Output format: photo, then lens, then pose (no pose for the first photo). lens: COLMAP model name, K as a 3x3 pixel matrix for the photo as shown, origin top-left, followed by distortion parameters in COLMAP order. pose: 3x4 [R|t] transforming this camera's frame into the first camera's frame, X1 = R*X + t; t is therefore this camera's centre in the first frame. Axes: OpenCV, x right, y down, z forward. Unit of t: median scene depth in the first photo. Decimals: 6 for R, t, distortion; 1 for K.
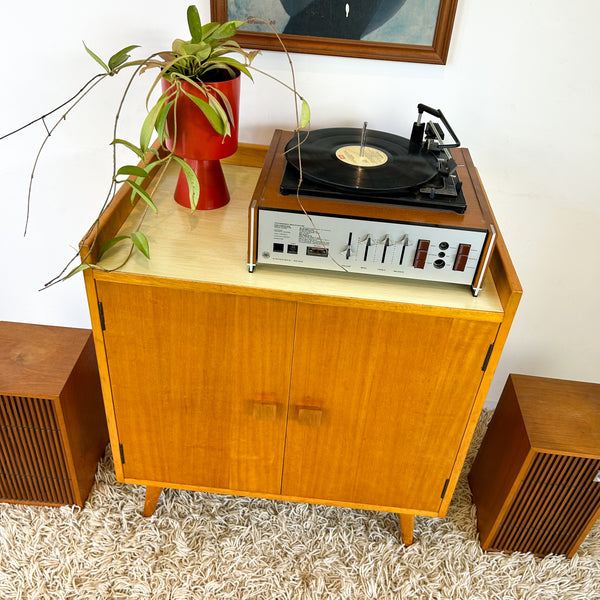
lens RADIAL K [[599.2, 0, 300.0], [0, 599.2, 300.0], [0, 0, 1]] dist [0.061925, -0.090655]
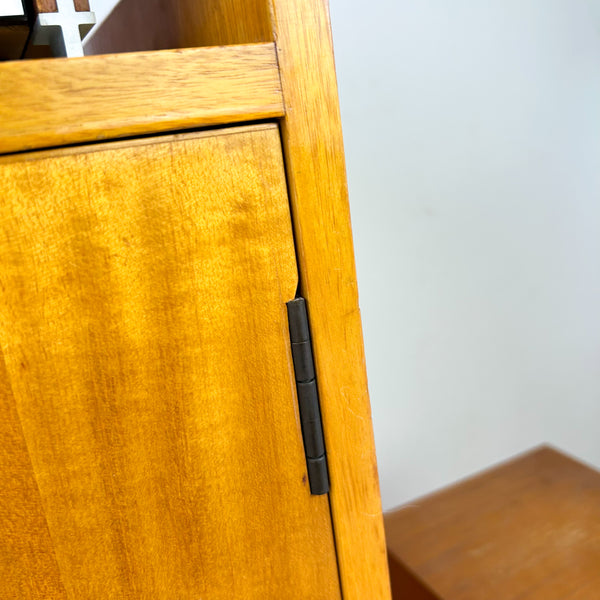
lens RADIAL K [[602.0, 0, 292.3], [0, 602.0, 296.6], [0, 0, 1]] dist [0.081204, -0.124747]
pose [[0.853956, -0.306204, 0.420711, 0.236611], [0.439560, 0.857198, -0.268324, 0.109596], [-0.278471, 0.414065, 0.866605, 0.811941]]
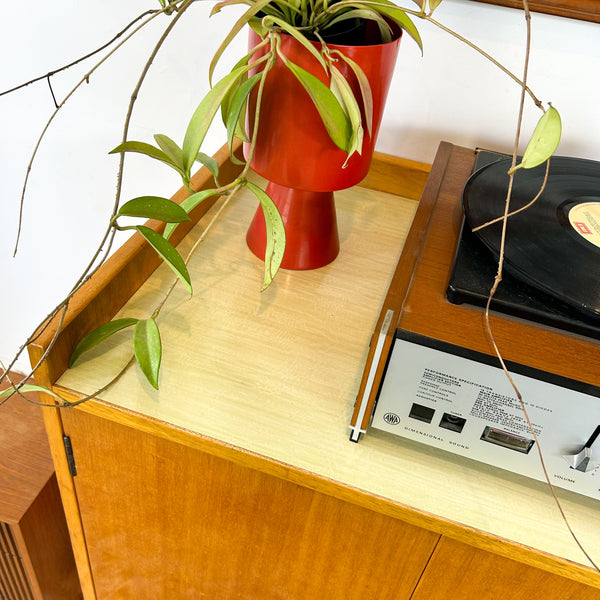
lens RADIAL K [[602.0, 0, 292.3], [0, 602.0, 296.6], [0, 0, 1]] dist [0.081204, -0.124747]
pose [[0.972001, 0.172361, -0.159707, -0.069108], [-0.166059, 0.984738, 0.052104, -0.170882], [0.166250, -0.024125, 0.985788, 0.480745]]
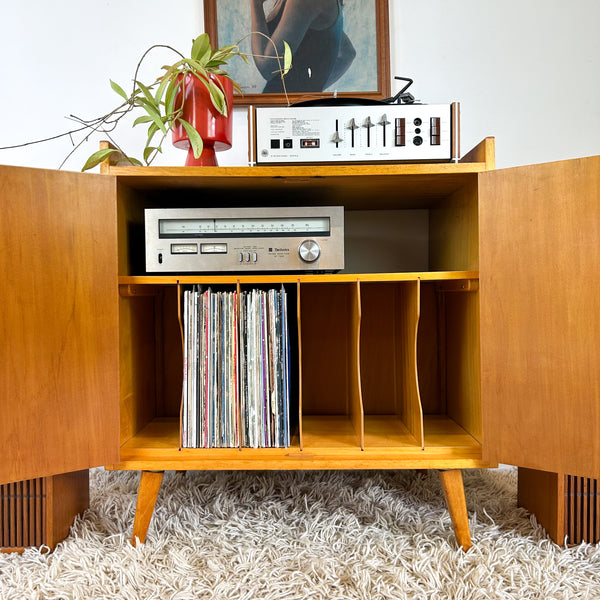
lens RADIAL K [[602.0, 0, 292.3], [0, 602.0, 296.6], [0, 0, 1]] dist [0.081204, -0.124747]
pose [[0.994600, -0.084841, 0.059776, -0.089967], [0.103782, 0.816560, -0.567855, 0.743081], [-0.000633, 0.570992, 0.820955, 0.207637]]
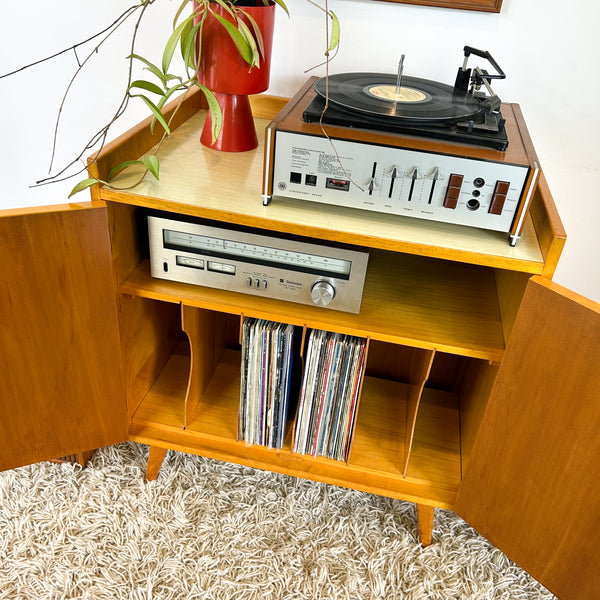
lens RADIAL K [[599.2, 0, 300.0], [0, 599.2, 300.0], [0, 0, 1]] dist [0.061925, -0.090655]
pose [[0.992469, 0.075927, -0.096127, 0.067675], [-0.081168, 0.995352, -0.051837, 0.136254], [0.091745, 0.059249, 0.994018, 0.086696]]
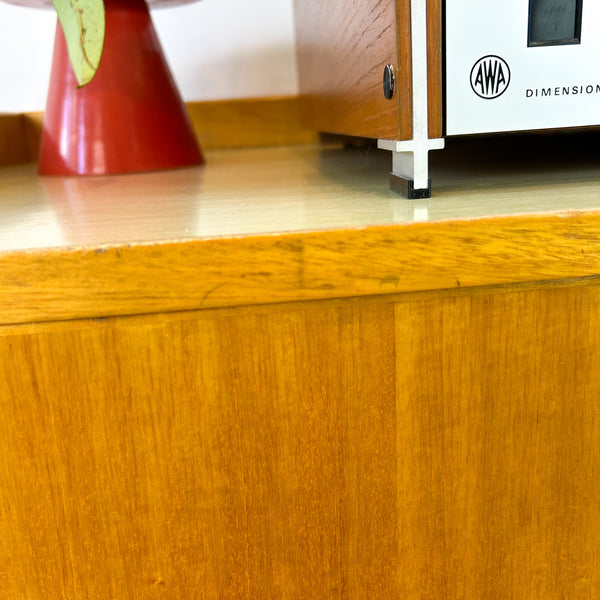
lens RADIAL K [[602.0, 0, 292.3], [0, 602.0, 296.6], [0, 0, 1]] dist [0.081204, -0.124747]
pose [[0.977872, -0.173735, 0.116542, -0.139964], [0.203295, 0.920610, -0.333390, 0.034538], [-0.049368, 0.349705, 0.935558, 0.796925]]
